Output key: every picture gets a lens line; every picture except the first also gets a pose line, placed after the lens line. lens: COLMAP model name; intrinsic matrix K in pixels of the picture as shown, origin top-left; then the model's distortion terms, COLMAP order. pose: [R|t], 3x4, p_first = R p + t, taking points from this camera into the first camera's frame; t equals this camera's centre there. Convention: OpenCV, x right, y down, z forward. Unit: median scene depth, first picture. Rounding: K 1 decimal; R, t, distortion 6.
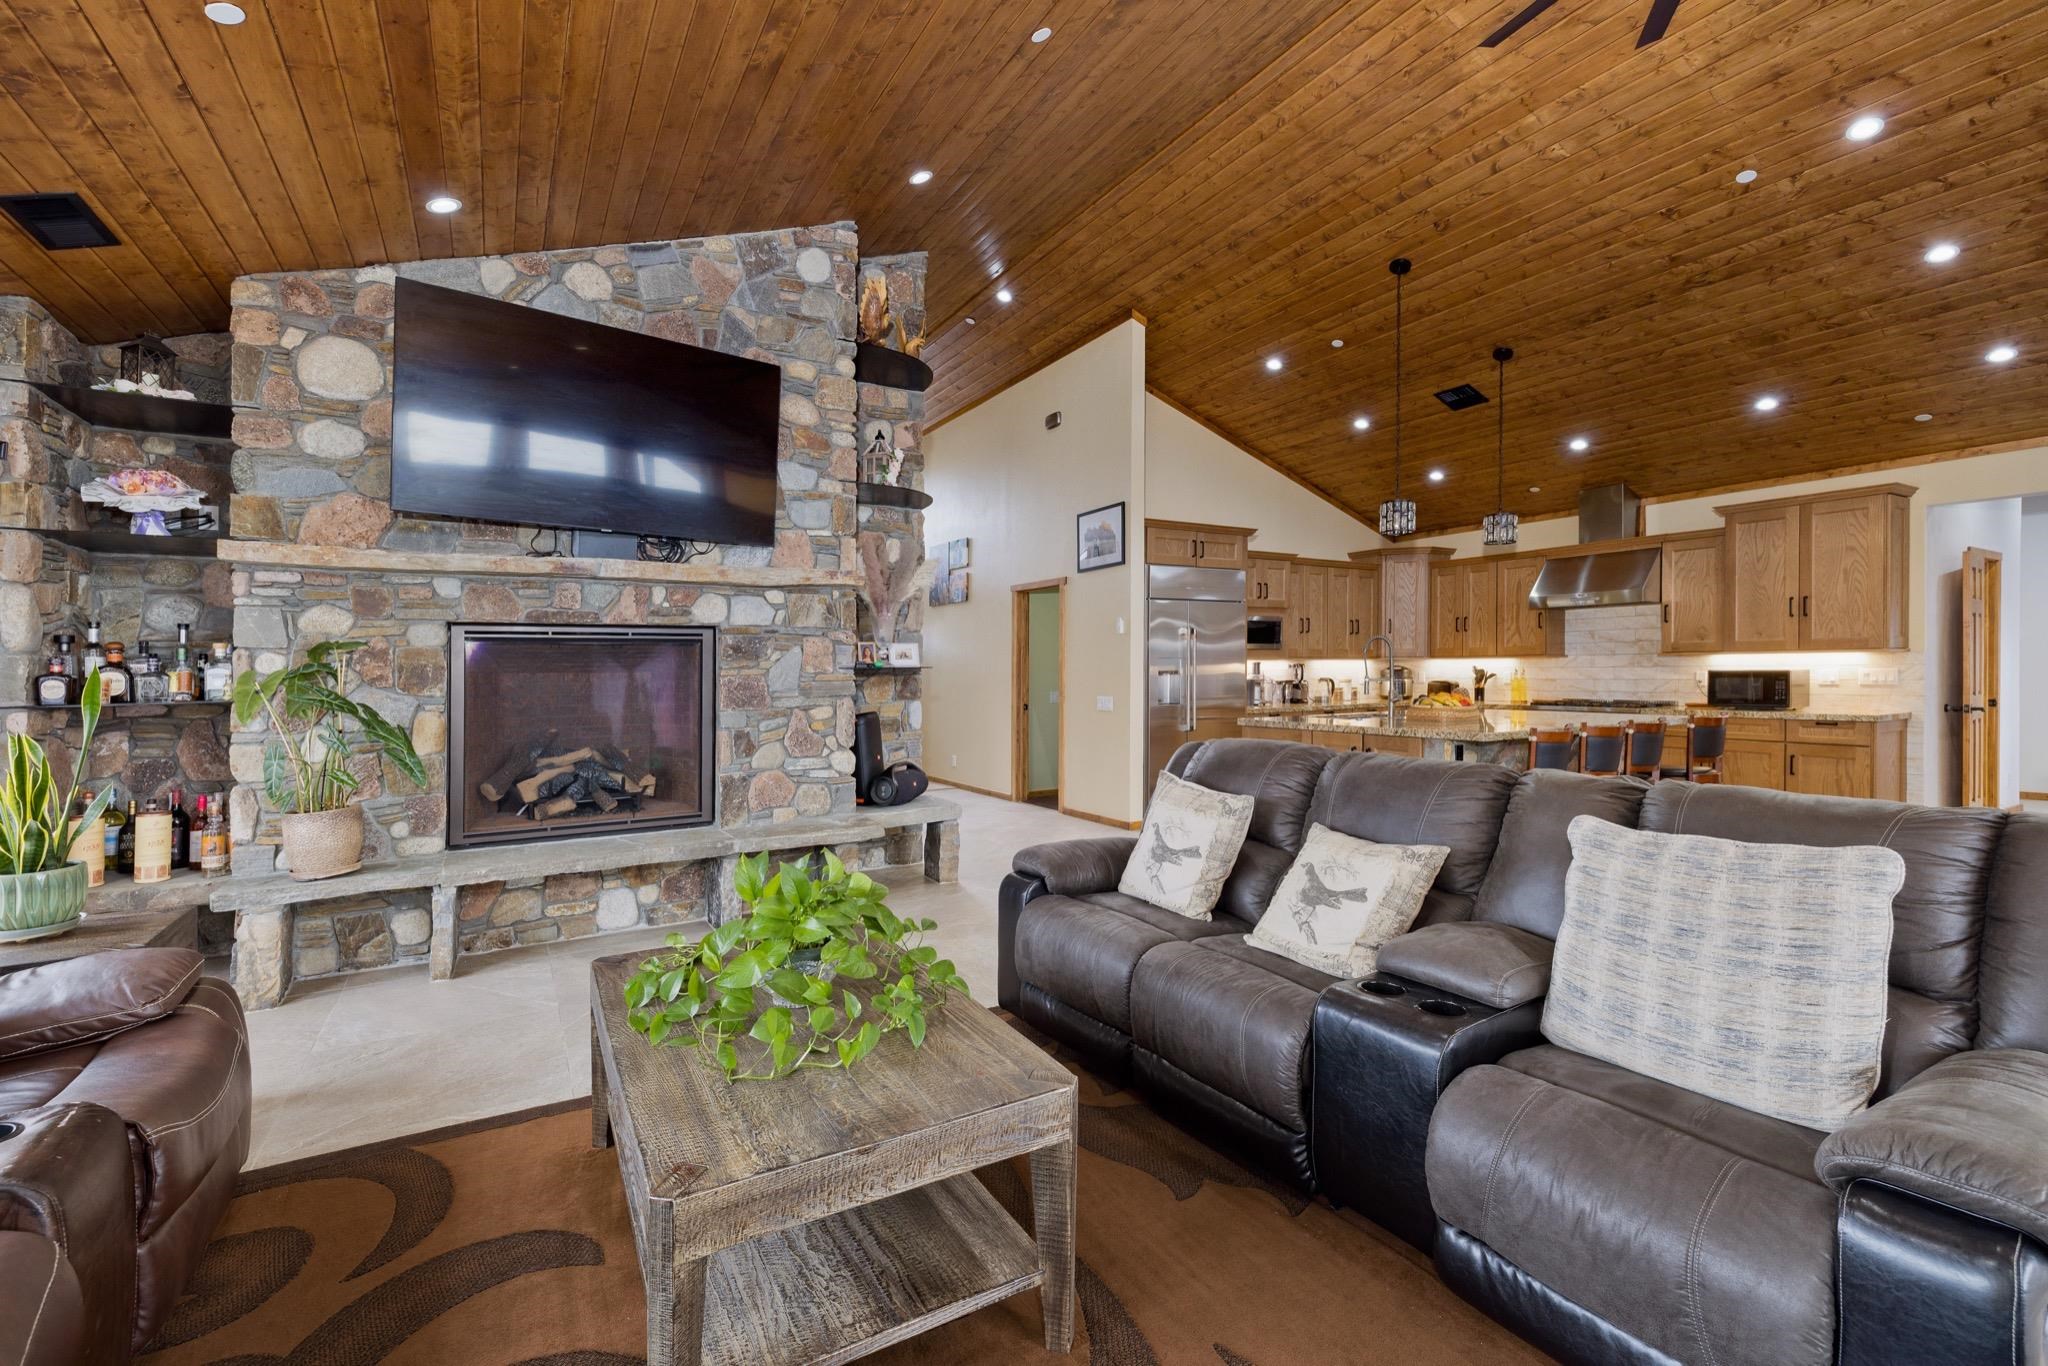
lens RADIAL K [[867.2, 0, 1006.8], [0, 867.2, 666.5], [0, 0, 1]] dist [-0.000100, 0.000528]
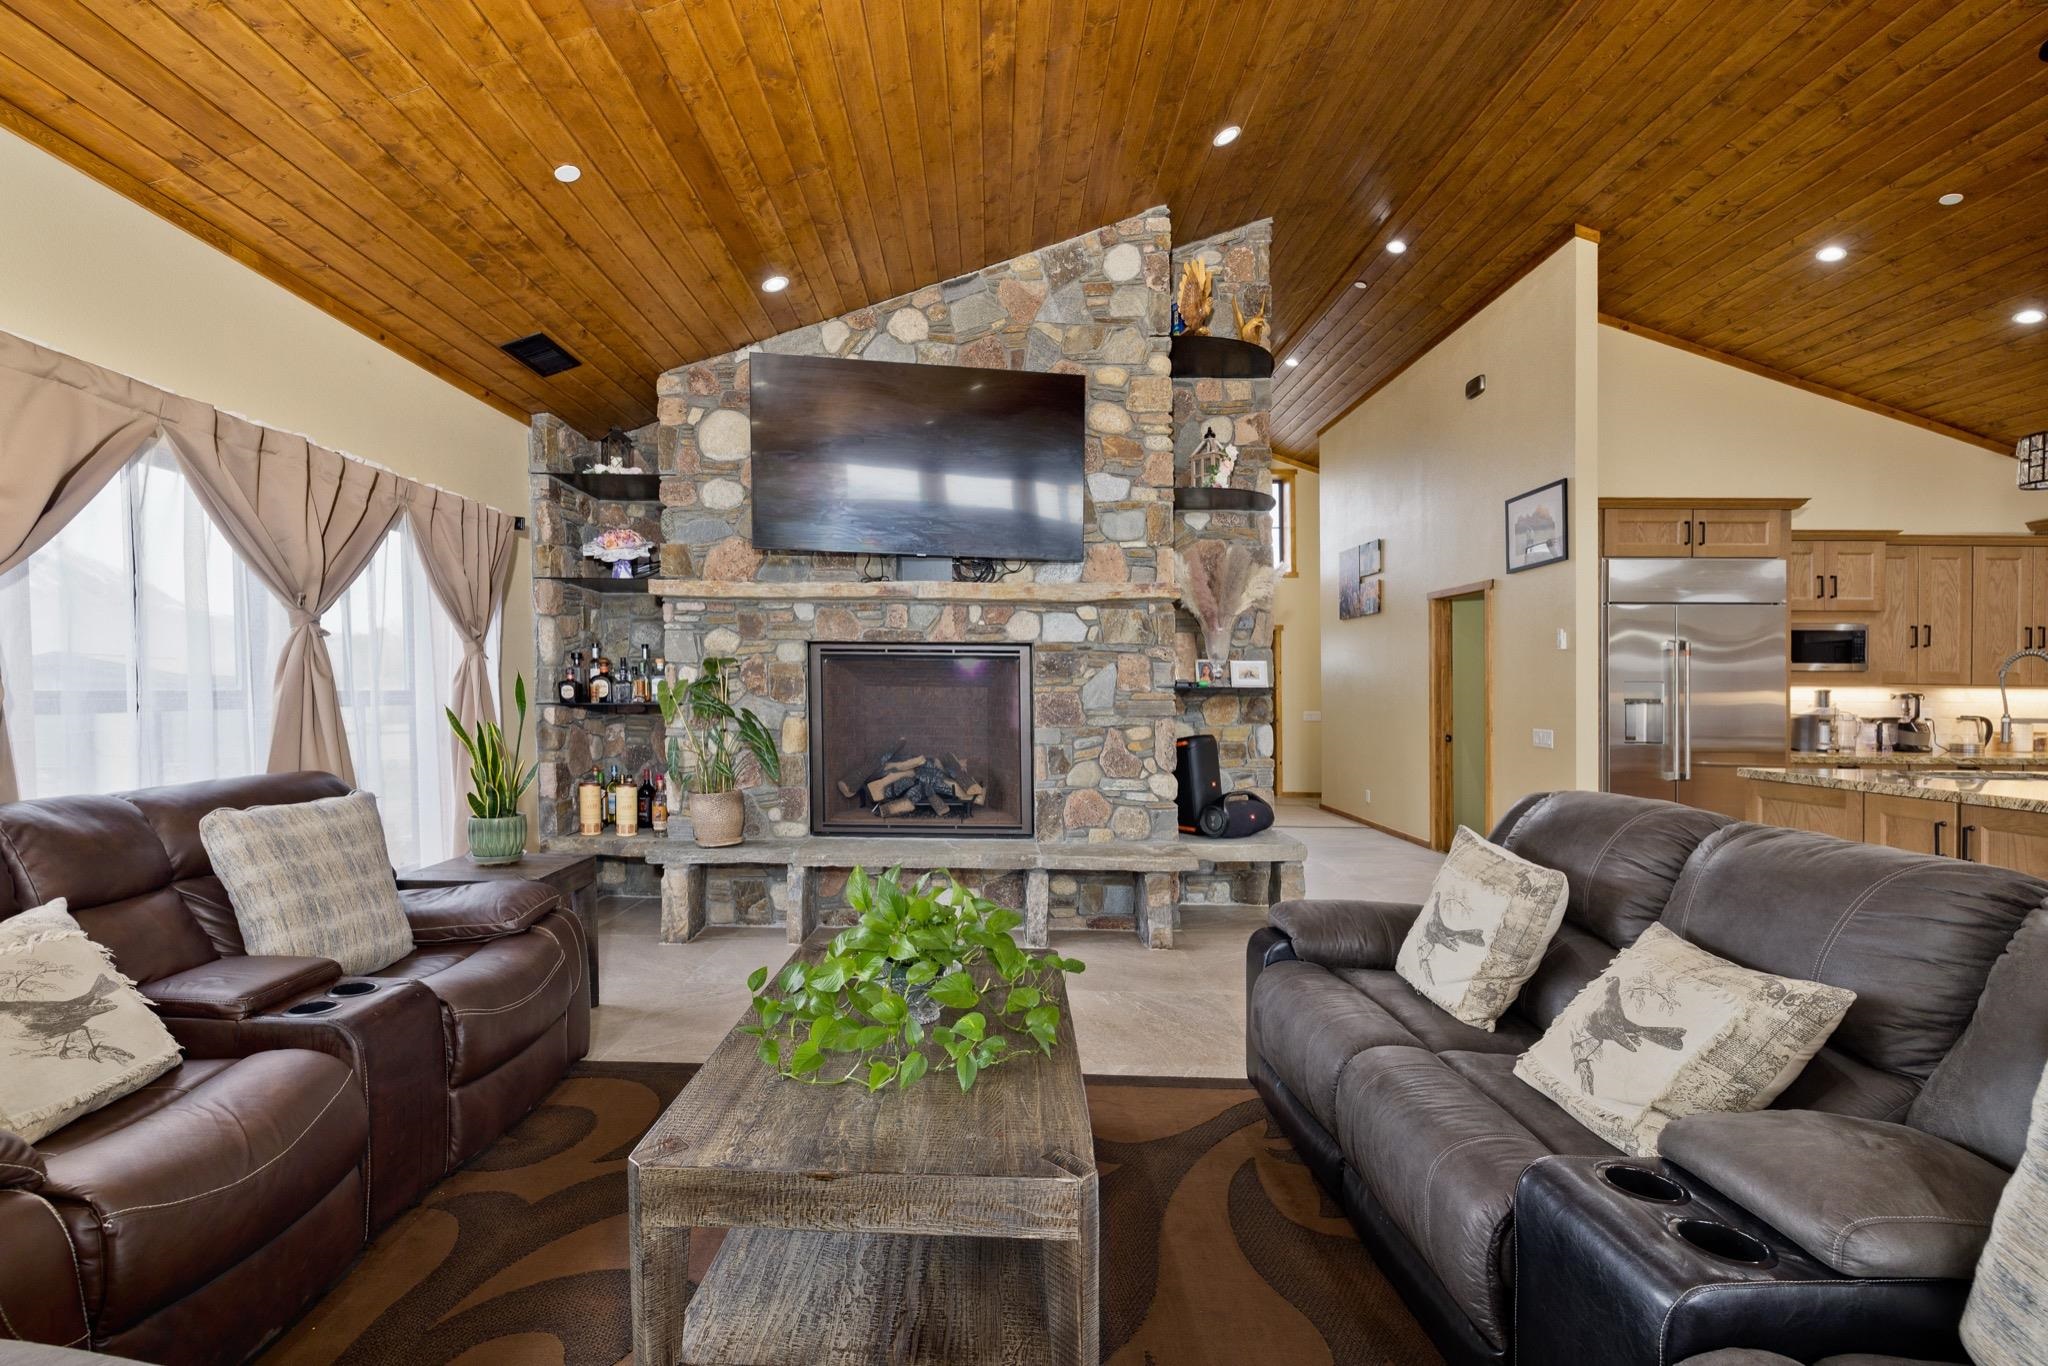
lens RADIAL K [[896.2, 0, 1013.7], [0, 896.2, 699.1], [0, 0, 1]] dist [0.003410, -0.000683]
pose [[0.858983, 0.024040, -0.511439, 0.210766], [-0.016714, 0.999681, 0.018918, -0.000740], [0.511731, -0.007702, 0.859111, 0.099333]]
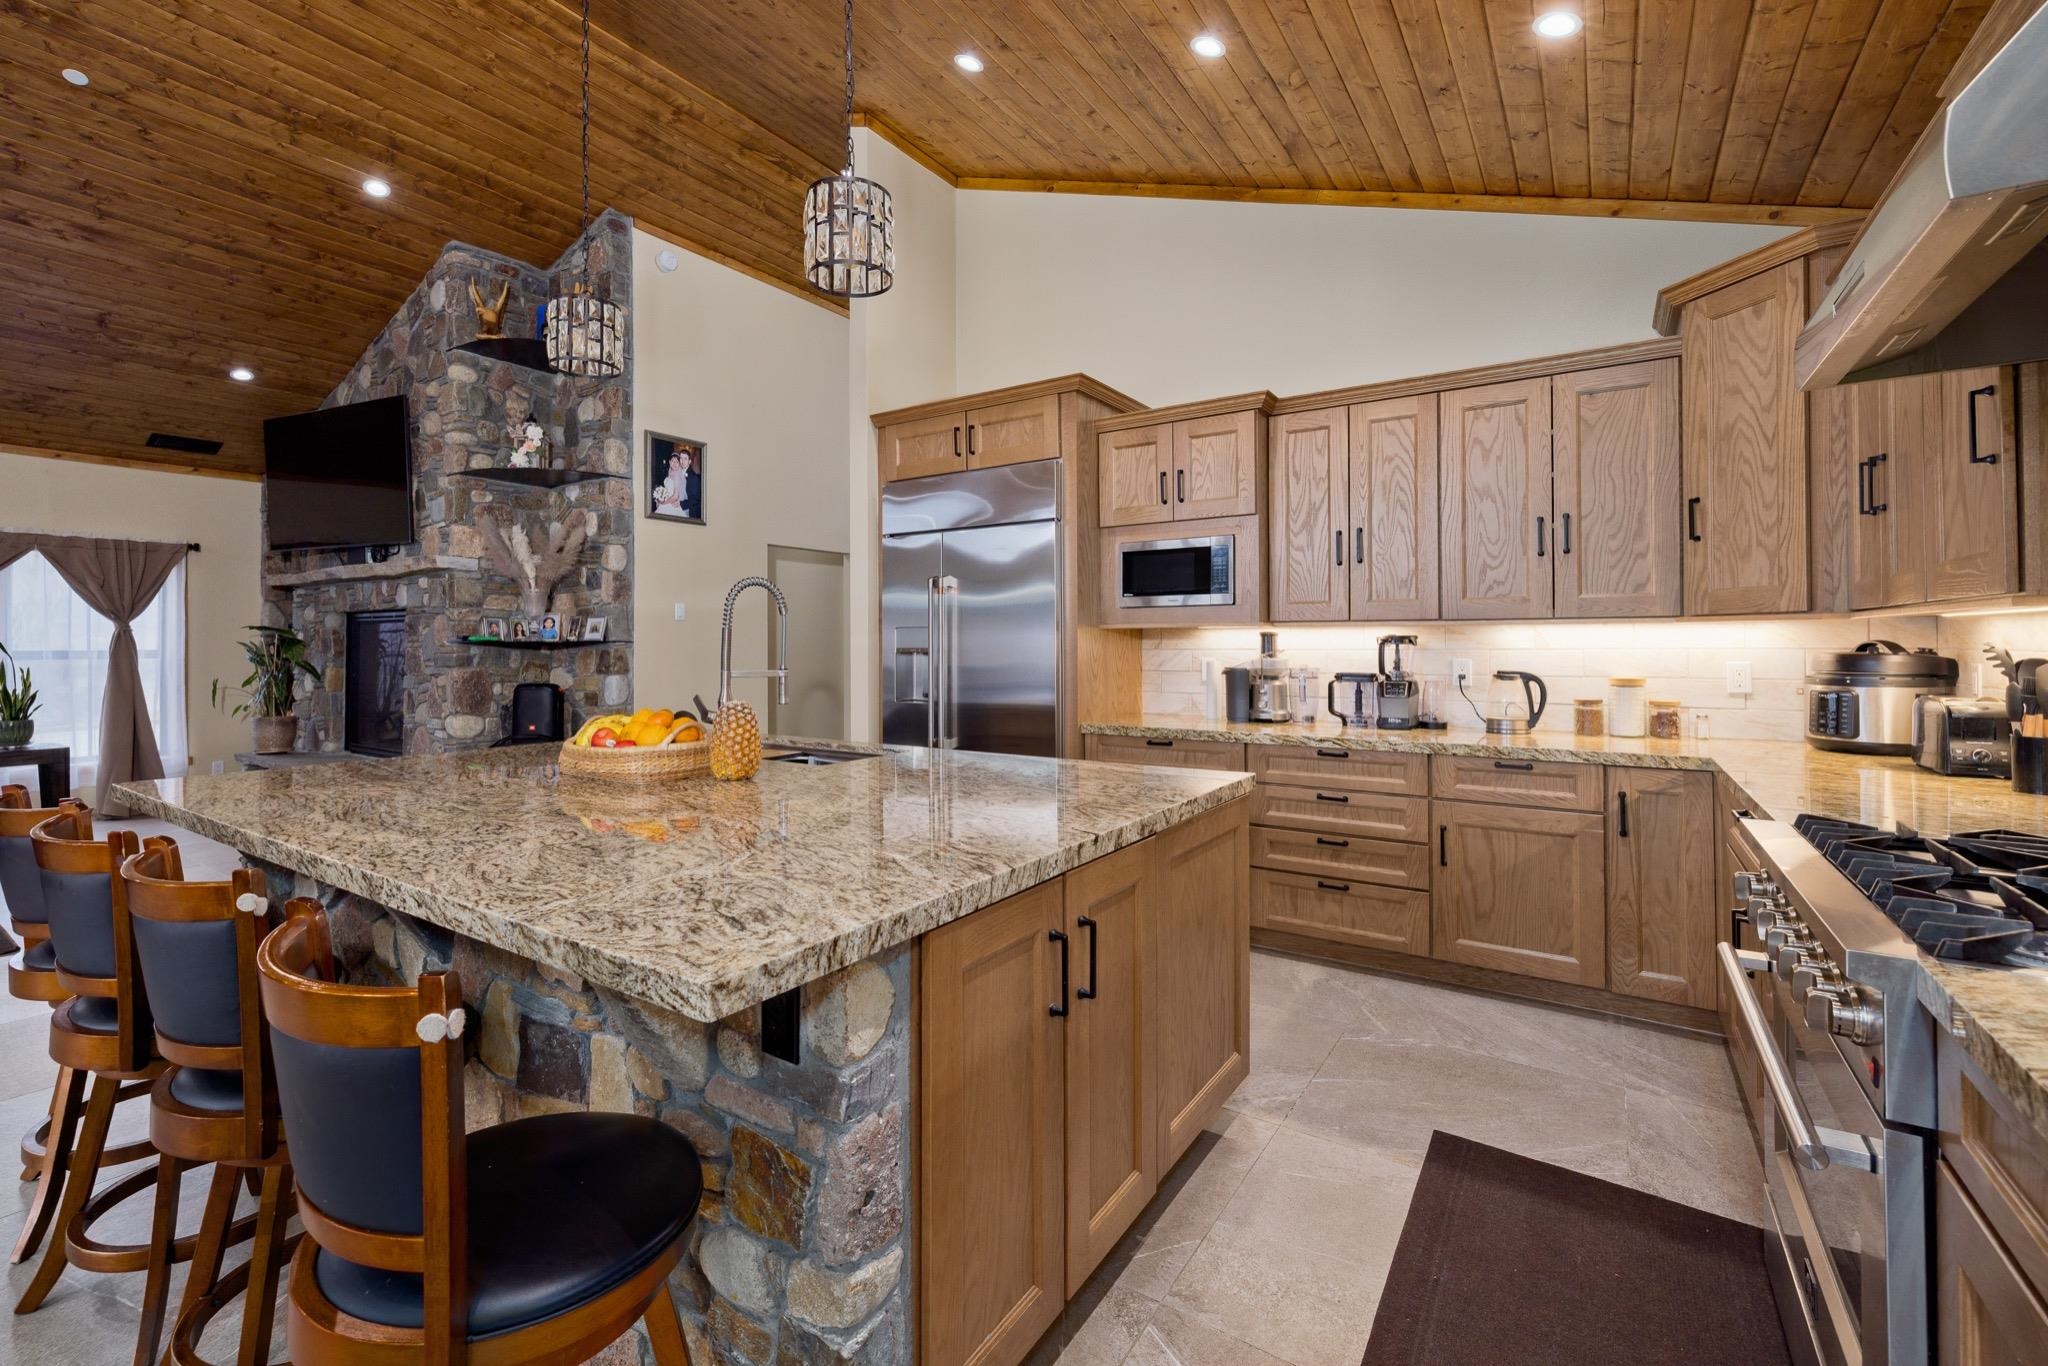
lens RADIAL K [[867.2, 0, 1034.5], [0, 867.2, 643.5], [0, 0, 1]] dist [-0.000100, 0.000528]
pose [[0.444871, 0.011359, -0.895523, 1.403399], [0.002671, 0.999898, 0.014010, -0.011563], [0.895591, -0.008625, 0.444795, 1.422911]]
